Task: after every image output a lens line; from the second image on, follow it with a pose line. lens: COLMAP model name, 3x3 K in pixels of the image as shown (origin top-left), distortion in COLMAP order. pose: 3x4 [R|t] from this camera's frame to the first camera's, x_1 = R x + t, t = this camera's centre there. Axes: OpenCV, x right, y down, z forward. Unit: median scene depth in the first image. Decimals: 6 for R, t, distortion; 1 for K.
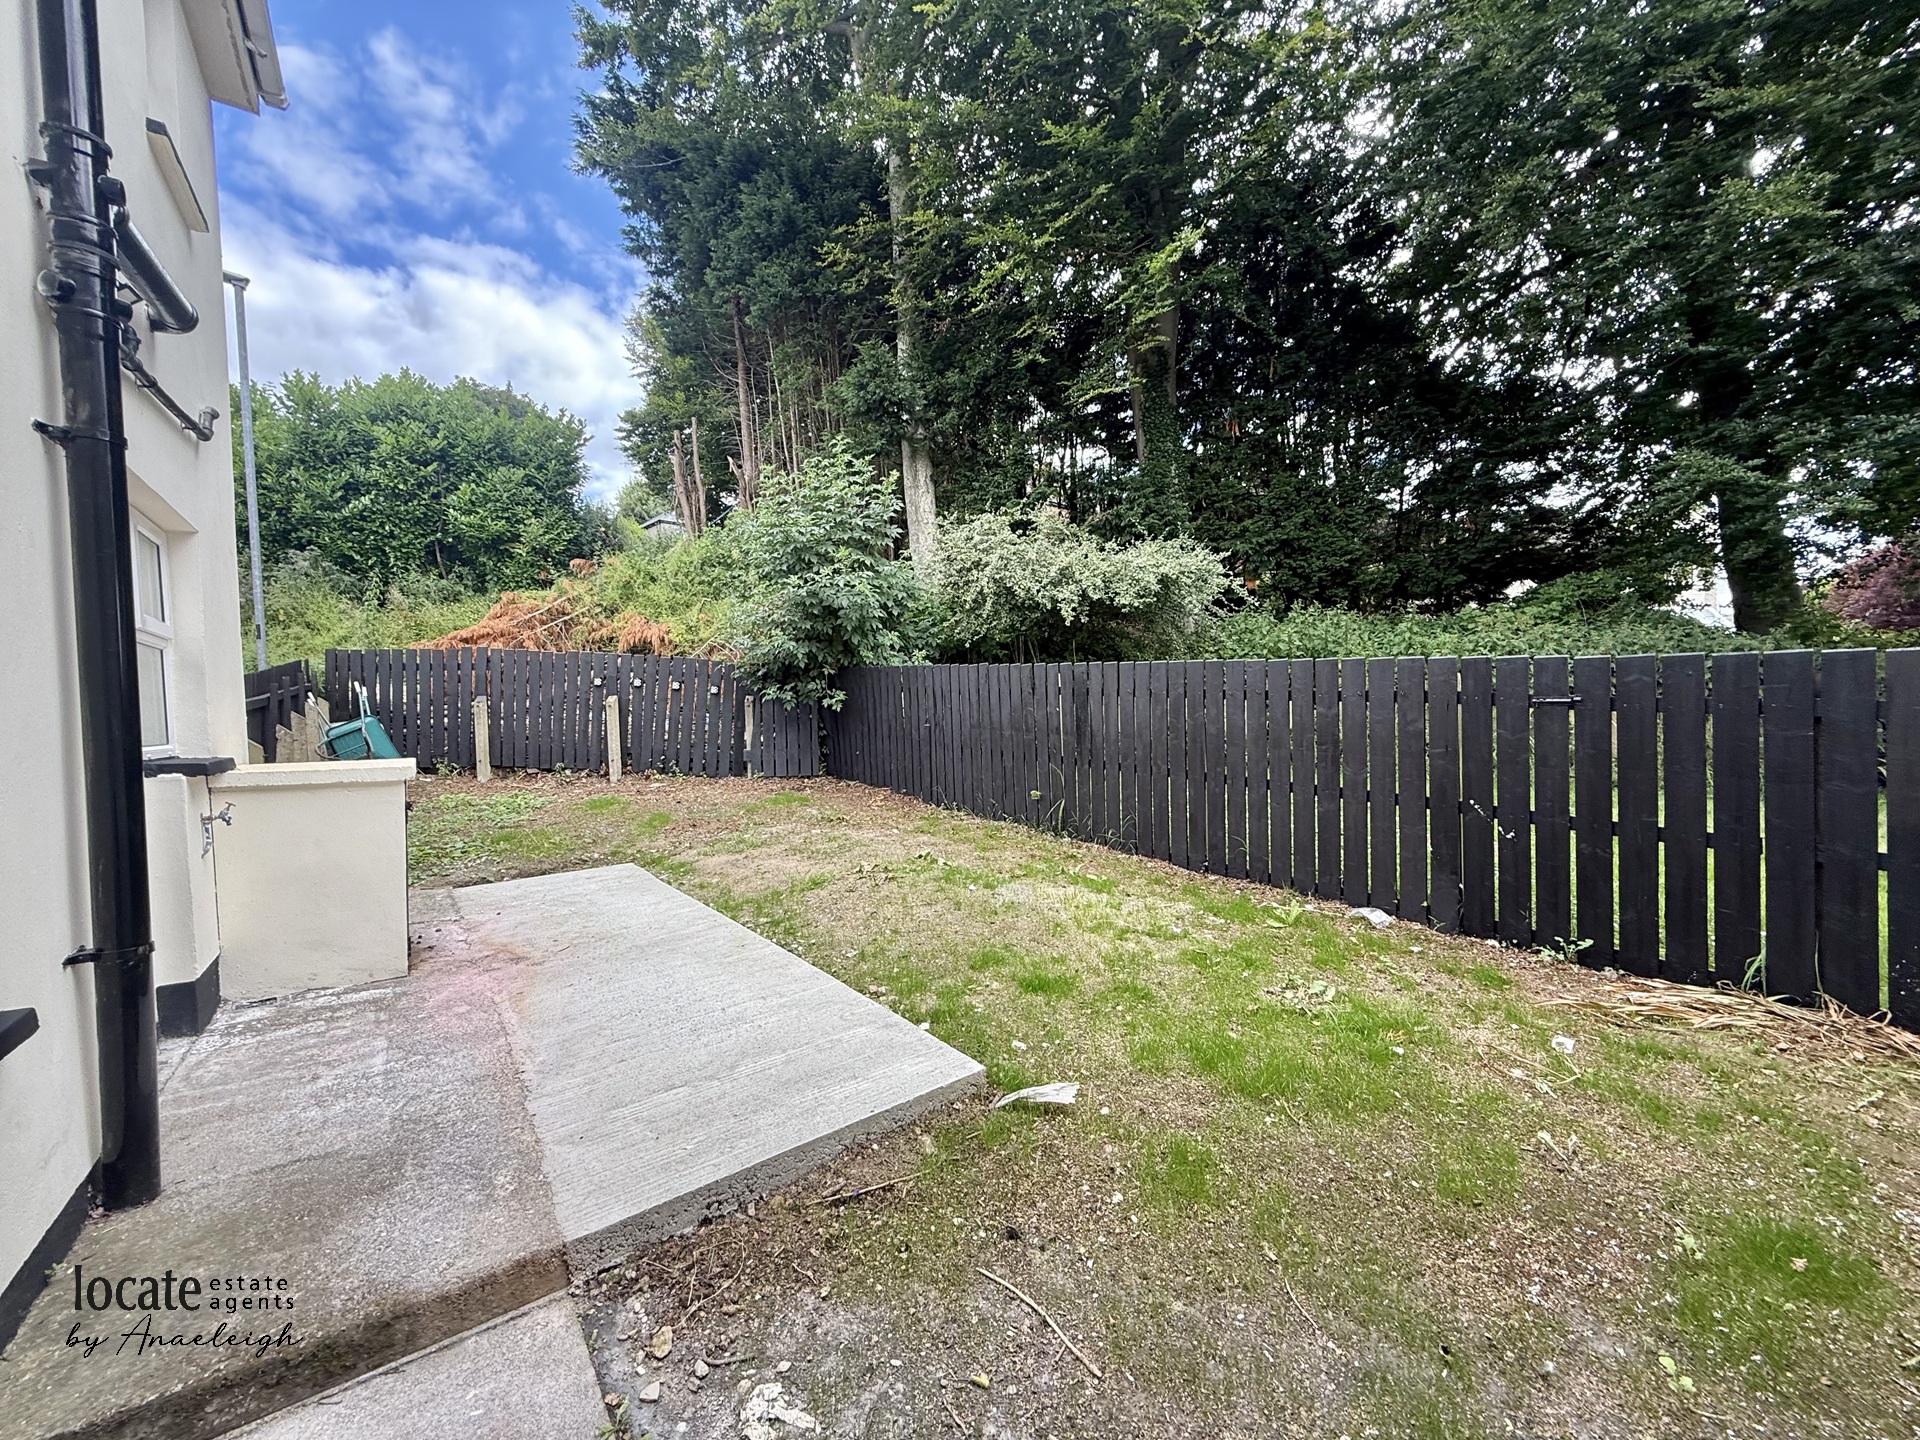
lens RADIAL K [[763.1, 0, 951.9], [0, 763.1, 720.8], [0, 0, 1]] dist [0.000544, -0.000111]
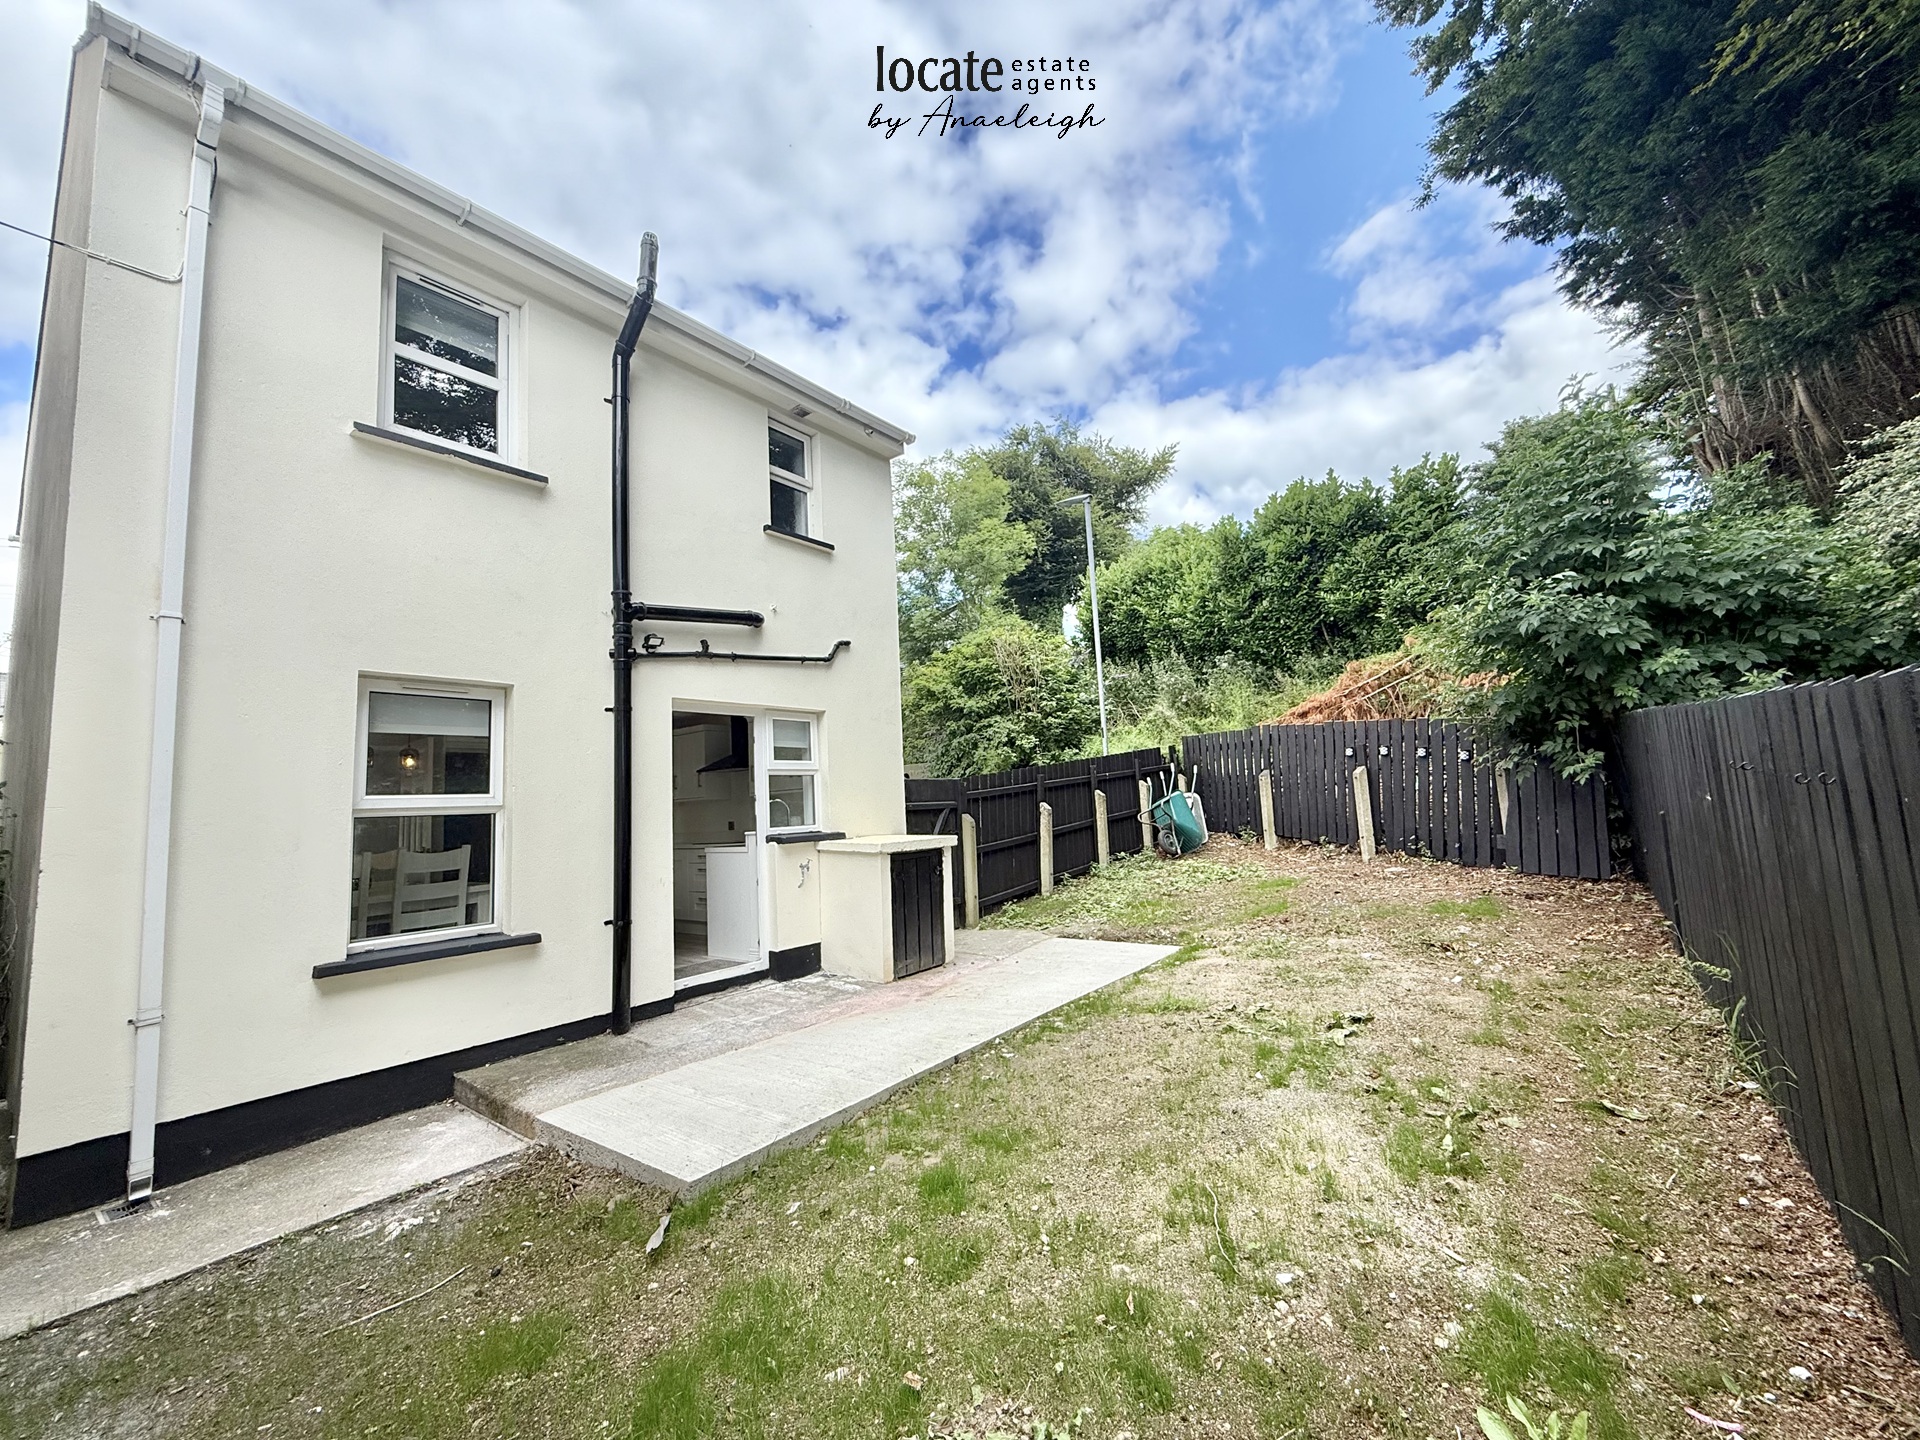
lens RADIAL K [[763.1, 0, 955.6], [0, 763.1, 722.4], [0, 0, 1]] dist [0.000544, -0.000111]
pose [[0.277768, -0.082401, -0.957108, 0.746046], [0.020526, 0.996596, -0.079843, -0.053568], [0.960429, 0.002533, 0.278514, 0.653327]]
